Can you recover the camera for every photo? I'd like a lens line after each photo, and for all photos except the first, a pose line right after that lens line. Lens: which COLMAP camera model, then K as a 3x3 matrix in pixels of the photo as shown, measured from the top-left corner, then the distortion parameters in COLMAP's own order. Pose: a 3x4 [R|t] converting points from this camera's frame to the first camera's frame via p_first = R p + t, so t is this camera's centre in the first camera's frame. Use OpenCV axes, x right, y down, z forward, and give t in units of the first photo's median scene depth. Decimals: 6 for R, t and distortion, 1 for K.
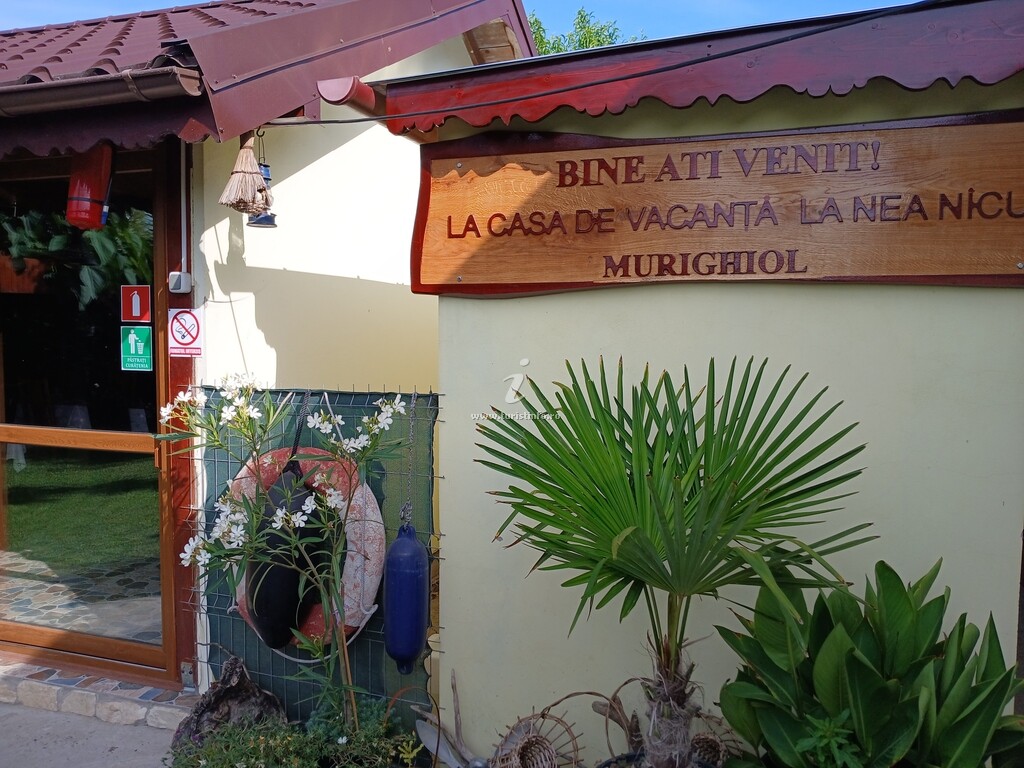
lens RADIAL K [[775.4, 0, 512.0], [0, 775.4, 384.0], [0, 0, 1]] dist [0.078742, -0.163187]
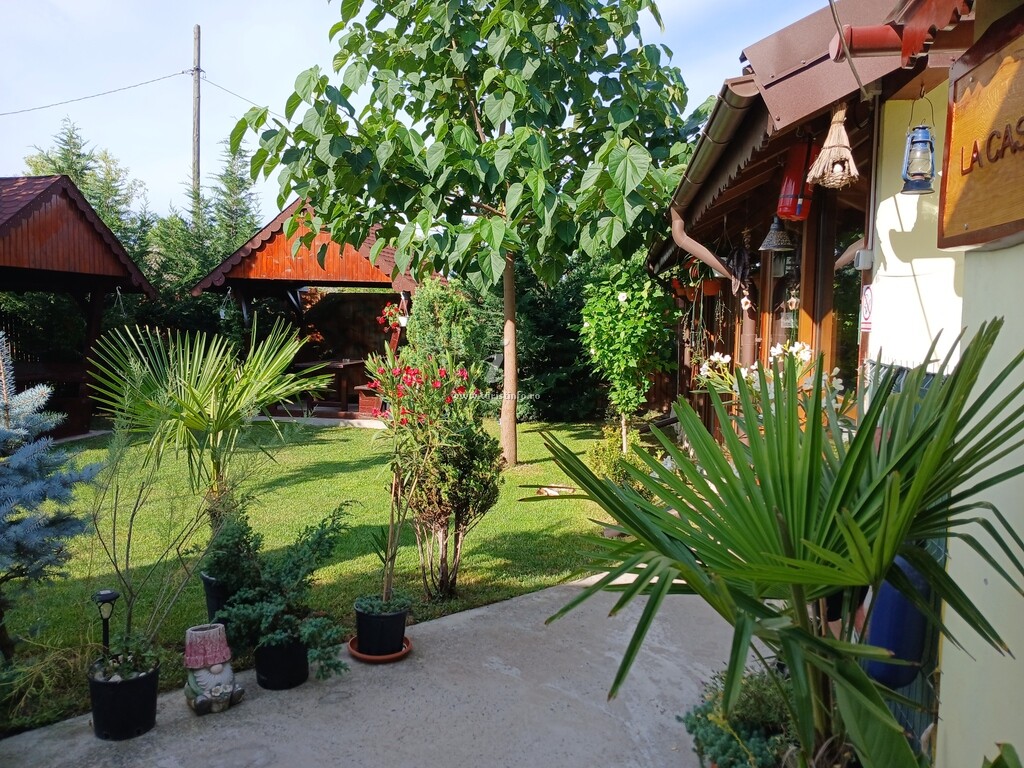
lens RADIAL K [[775.4, 0, 512.0], [0, 775.4, 384.0], [0, 0, 1]] dist [0.078742, -0.163187]
pose [[0.160221, 0.076094, -0.984144, 0.640670], [-0.071340, 0.995309, 0.065343, -0.001398], [0.984500, 0.059740, 0.164898, 0.462603]]
